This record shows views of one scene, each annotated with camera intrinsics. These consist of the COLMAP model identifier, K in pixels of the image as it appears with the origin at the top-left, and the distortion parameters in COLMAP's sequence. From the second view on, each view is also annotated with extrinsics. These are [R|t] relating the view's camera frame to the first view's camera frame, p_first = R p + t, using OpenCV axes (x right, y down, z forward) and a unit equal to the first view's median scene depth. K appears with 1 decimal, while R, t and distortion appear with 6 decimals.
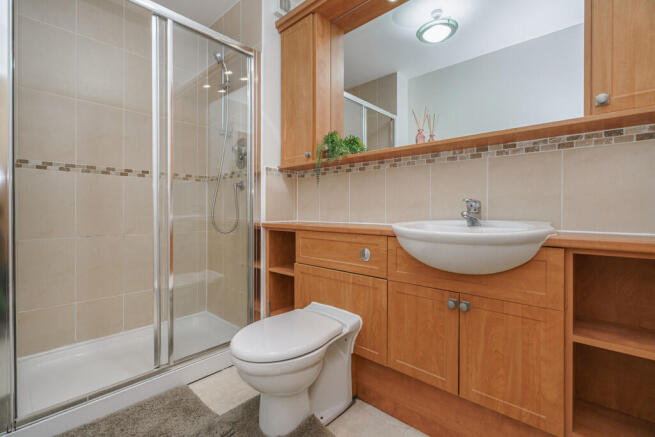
lens RADIAL K [[300.7, 0, 327.8], [0, 300.7, 215.7], [0, 0, 1]] dist [0.001695, -0.000022]
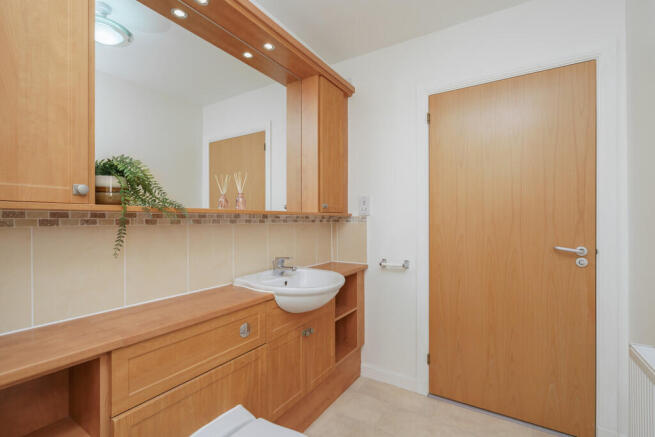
lens RADIAL K [[300.7, 0, 325.9], [0, 300.7, 217.5], [0, 0, 1]] dist [0.001695, -0.000022]
pose [[-0.197502, -0.002648, 0.980299, -0.807760], [0.008026, 0.999958, 0.004318, -0.209496], [-0.980270, 0.008720, -0.197473, 0.942405]]
